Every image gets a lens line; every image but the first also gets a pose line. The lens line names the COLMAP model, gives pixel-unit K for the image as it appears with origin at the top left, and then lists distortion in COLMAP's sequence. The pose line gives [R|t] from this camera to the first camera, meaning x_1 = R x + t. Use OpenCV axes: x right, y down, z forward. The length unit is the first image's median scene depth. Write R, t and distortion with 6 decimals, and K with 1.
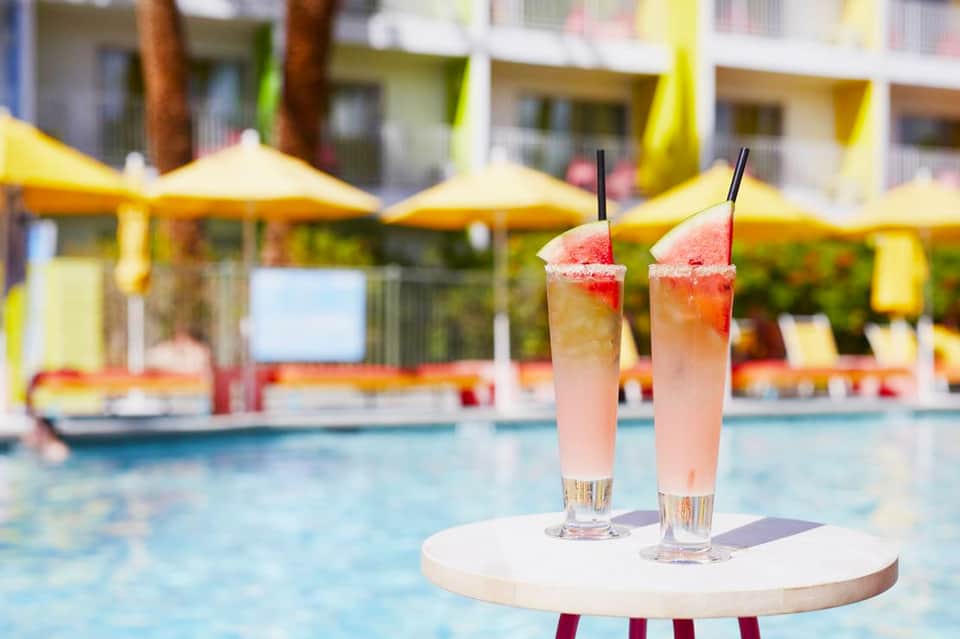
lens RADIAL K [[2149.0, 0, 480.0], [0, 2149.0, 319.5], [0, 0, 1]] dist [0.095005, 0.547398]
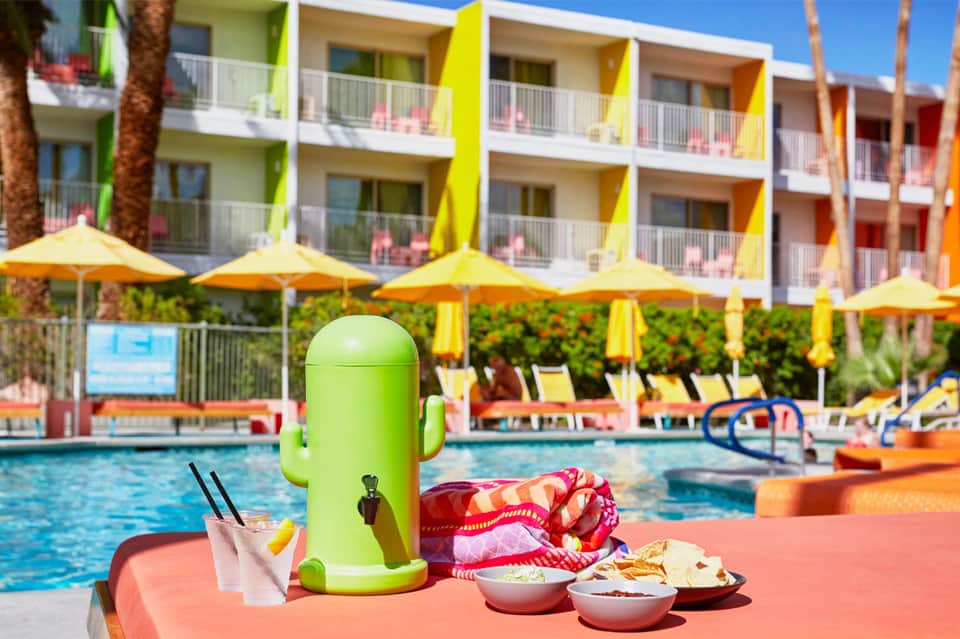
lens RADIAL K [[2149.0, 0, 480.0], [0, 2149.0, 319.5], [0, 0, 1]] dist [0.095005, 0.547398]
pose [[0.998118, 0.009025, 0.060651, 0.040277], [-0.007205, 0.999519, -0.030160, 0.010085], [-0.060894, 0.029667, 0.997703, -0.210807]]
